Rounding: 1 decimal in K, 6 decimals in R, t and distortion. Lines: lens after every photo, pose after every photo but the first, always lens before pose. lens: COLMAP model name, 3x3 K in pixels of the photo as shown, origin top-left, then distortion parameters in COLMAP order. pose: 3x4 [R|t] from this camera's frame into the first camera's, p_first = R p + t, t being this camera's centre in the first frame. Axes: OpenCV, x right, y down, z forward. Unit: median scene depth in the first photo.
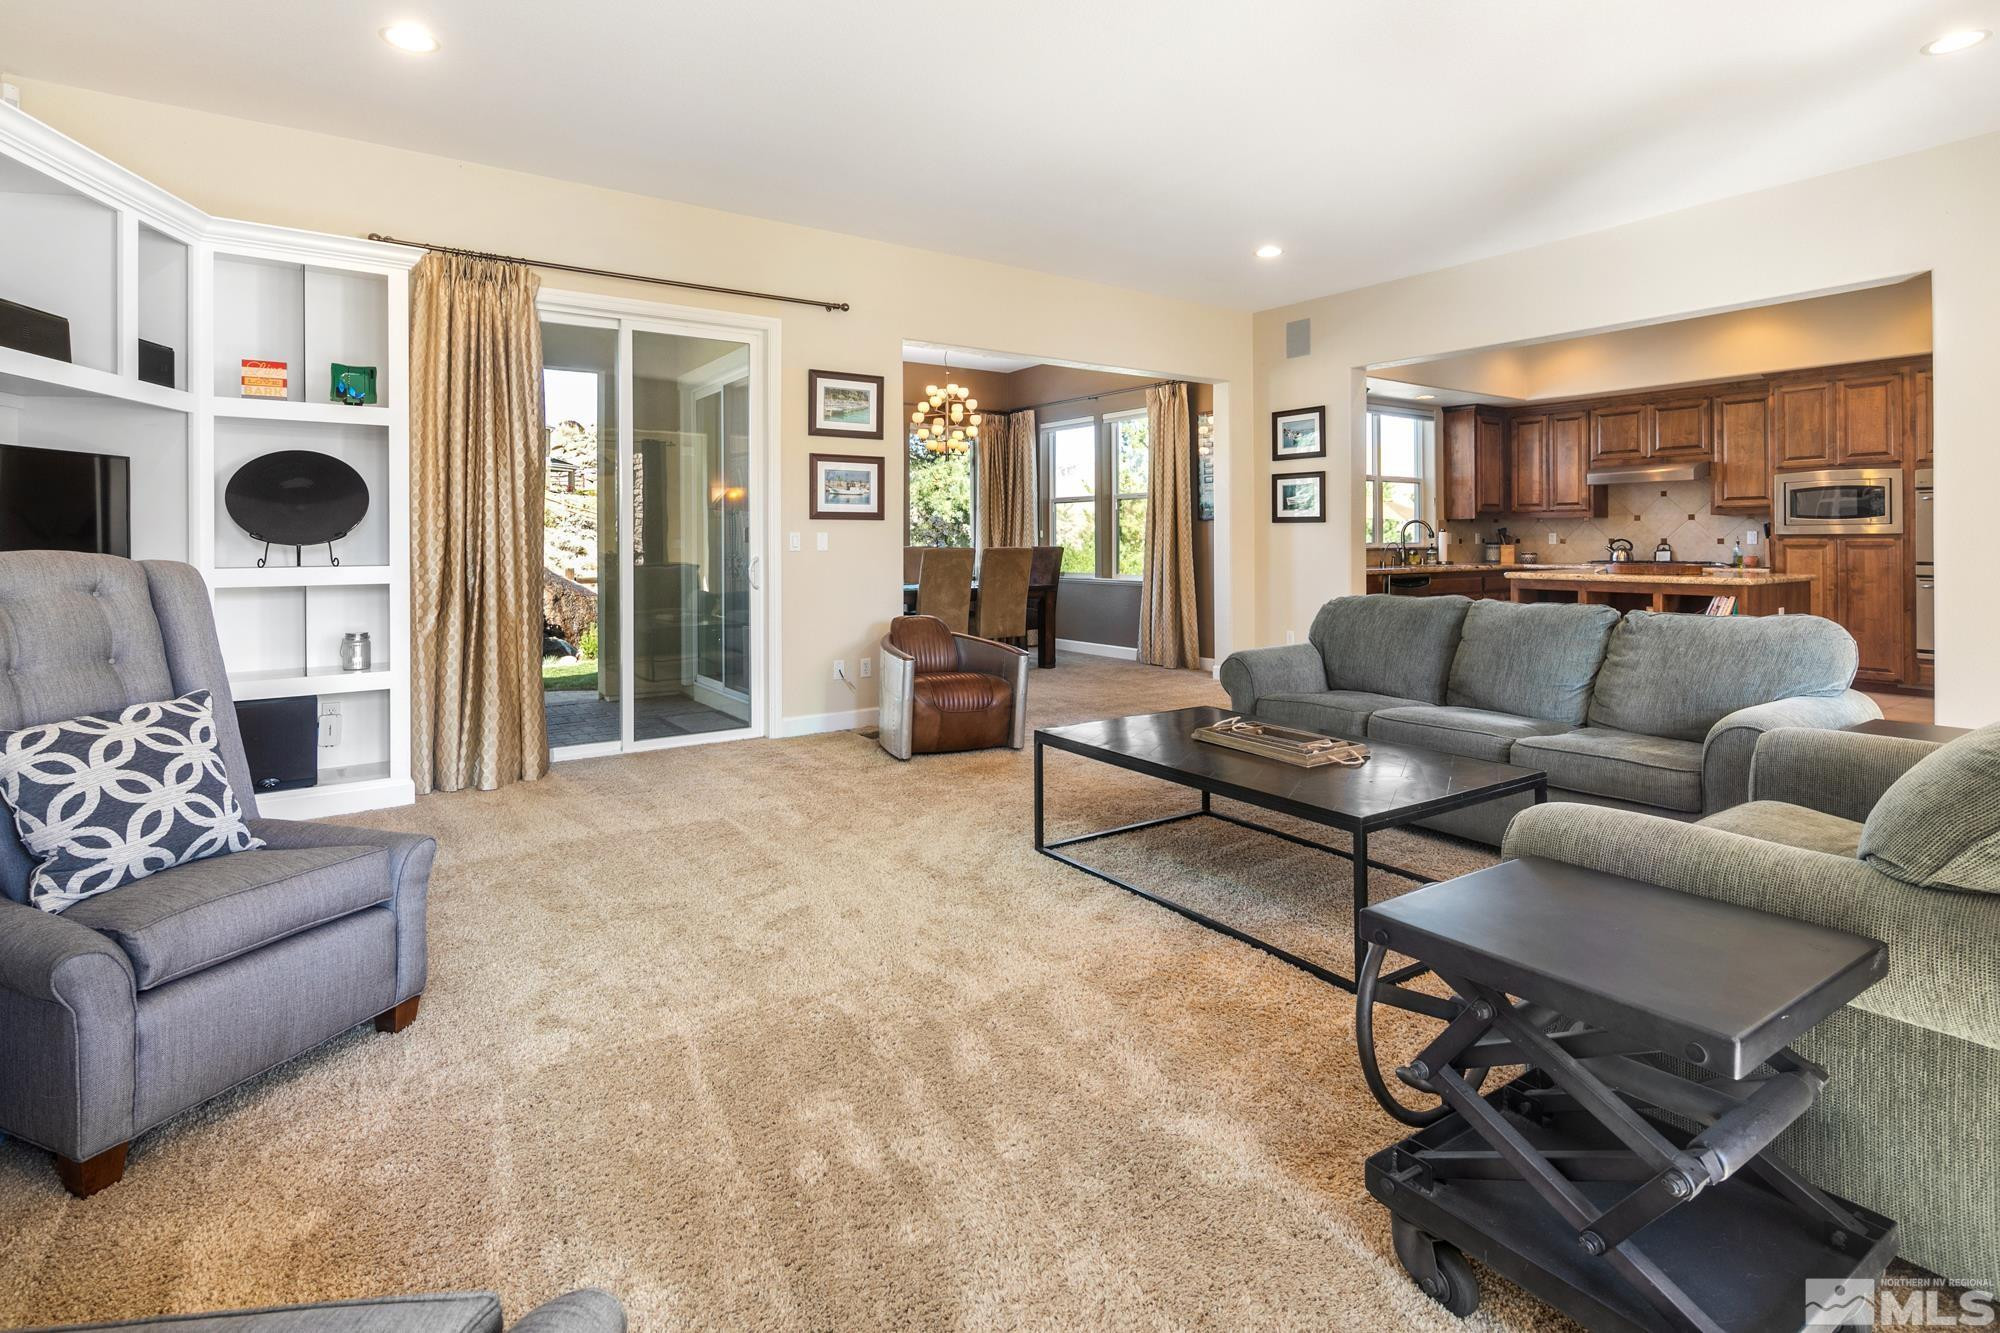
lens RADIAL K [[975.3, 0, 974.0], [0, 975.3, 541.5], [0, 0, 1]] dist [-0.004279, -0.001947]
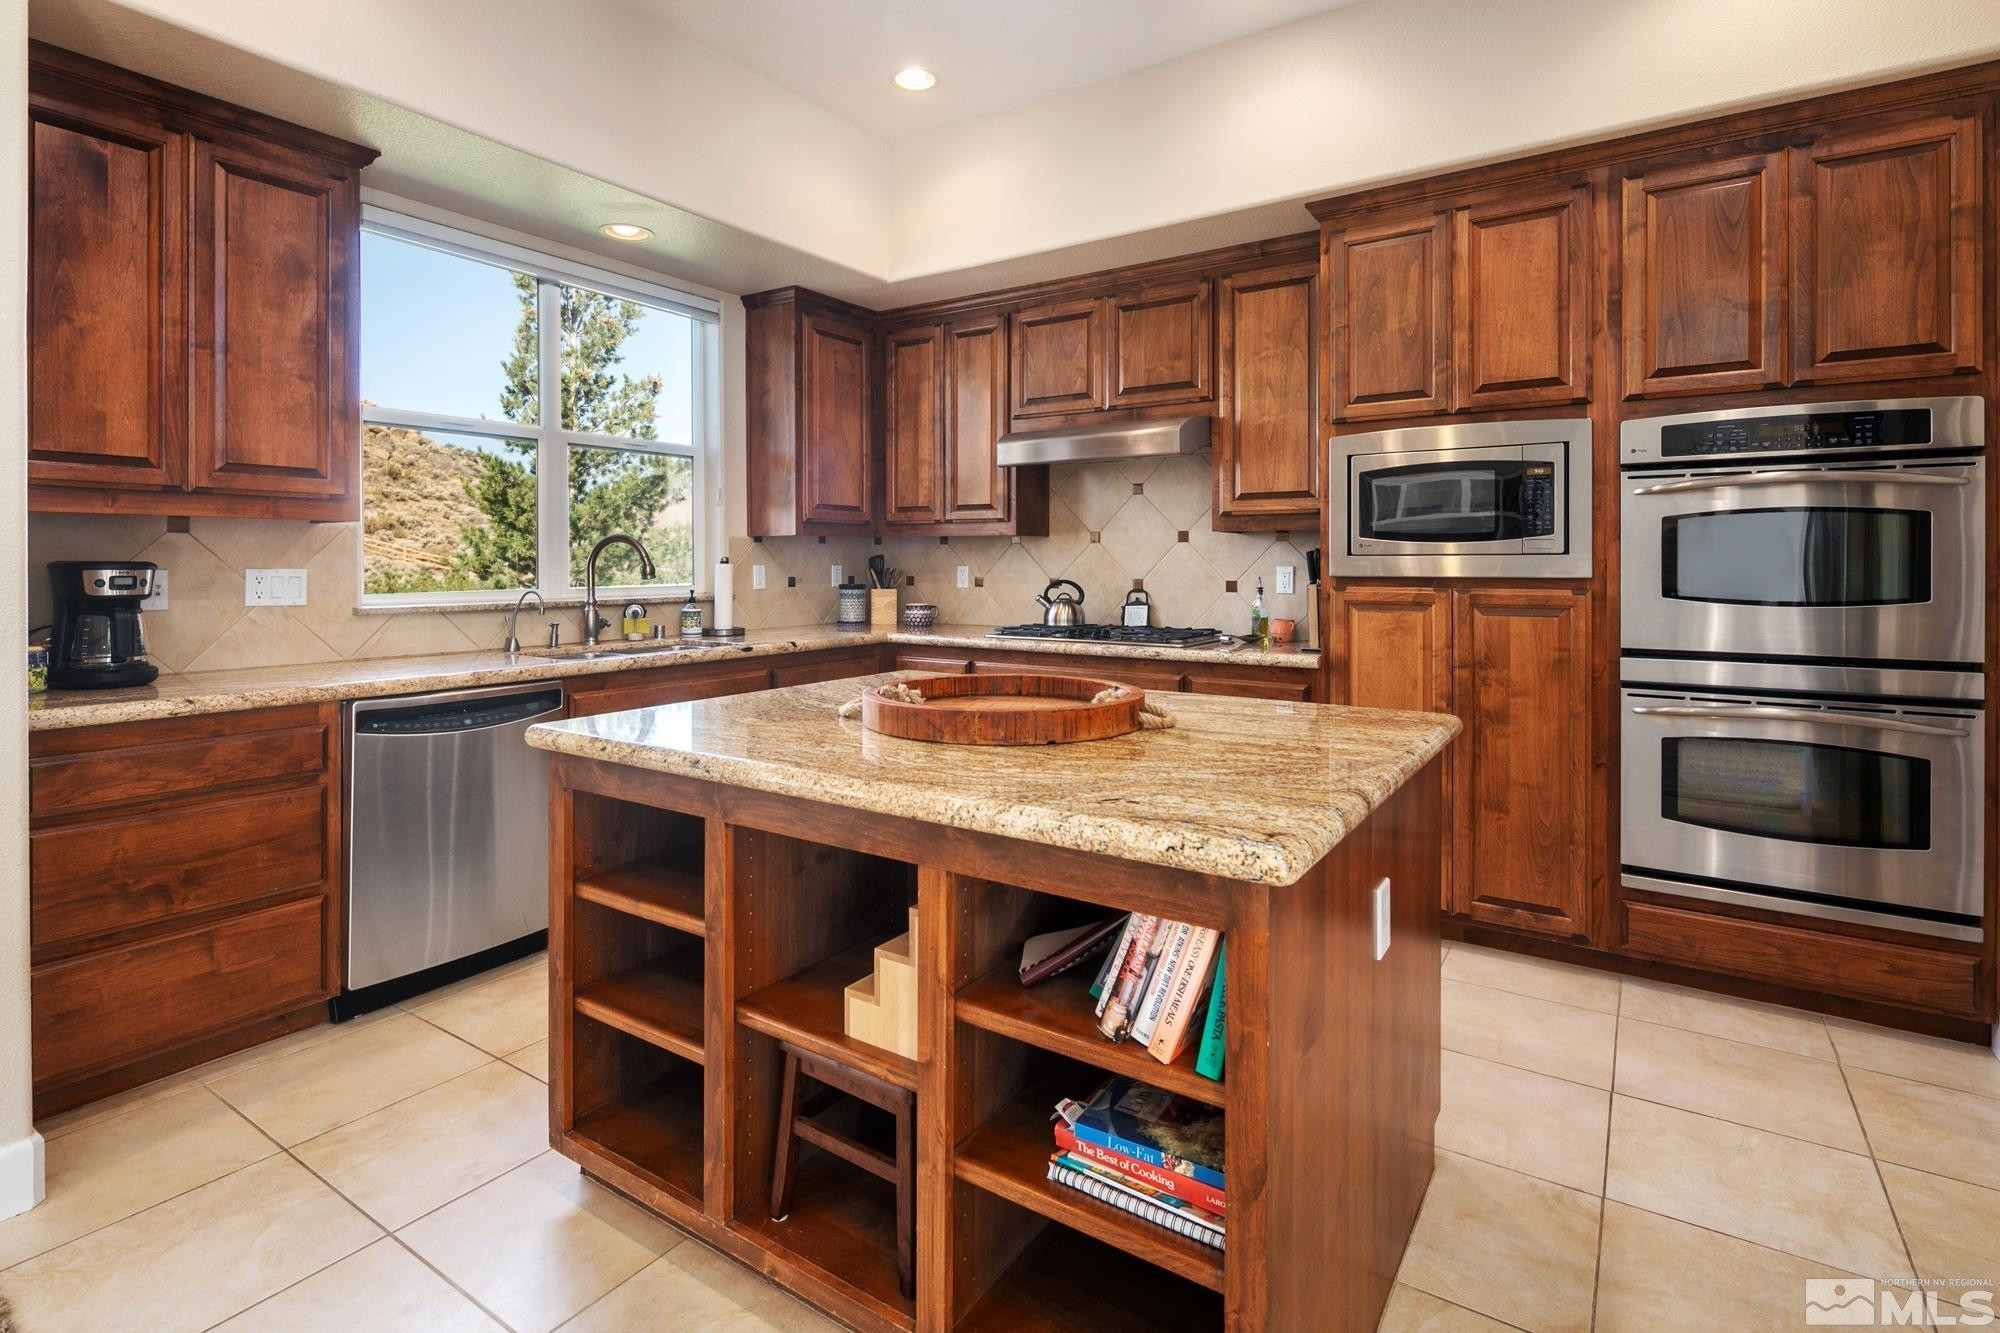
lens RADIAL K [[975.3, 0, 980.0], [0, 975.3, 564.2], [0, 0, 1]] dist [-0.004279, -0.001947]
pose [[0.931010, 0.002778, 0.364984, 0.507731], [-0.003201, 0.999995, 0.000553, -0.012128], [-0.364981, -0.001684, 0.931014, 0.635829]]
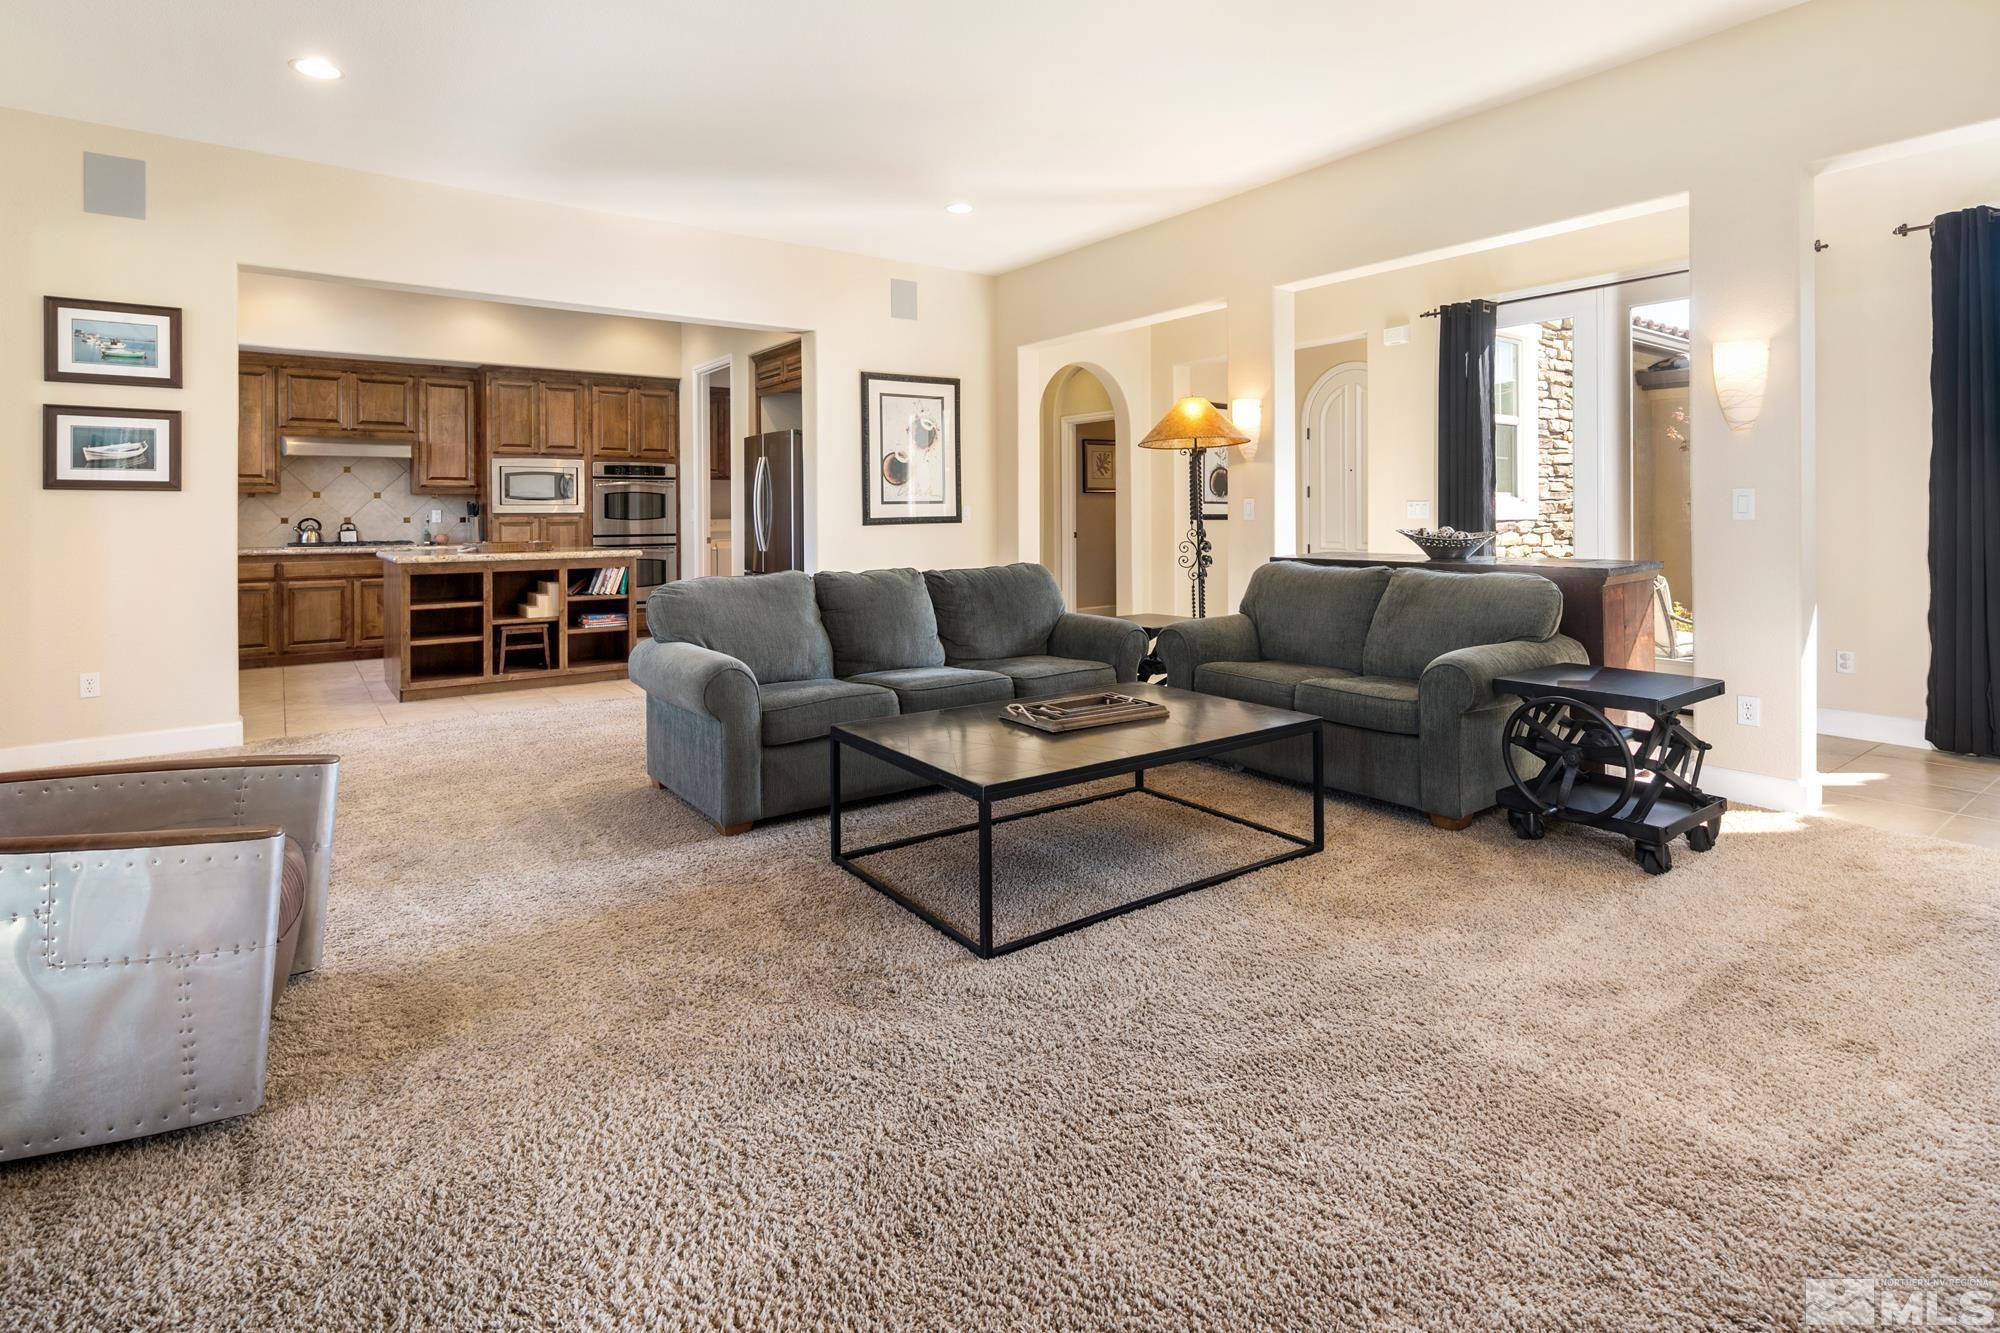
lens RADIAL K [[975.3, 0, 999.7], [0, 975.3, 513.0], [0, 0, 1]] dist [-0.004279, -0.001947]
pose [[-0.052802, 0.004338, 0.998596, -0.290228], [0.006608, 0.999970, -0.003994, 0.000670], [-0.998583, 0.006388, -0.052830, 0.473513]]
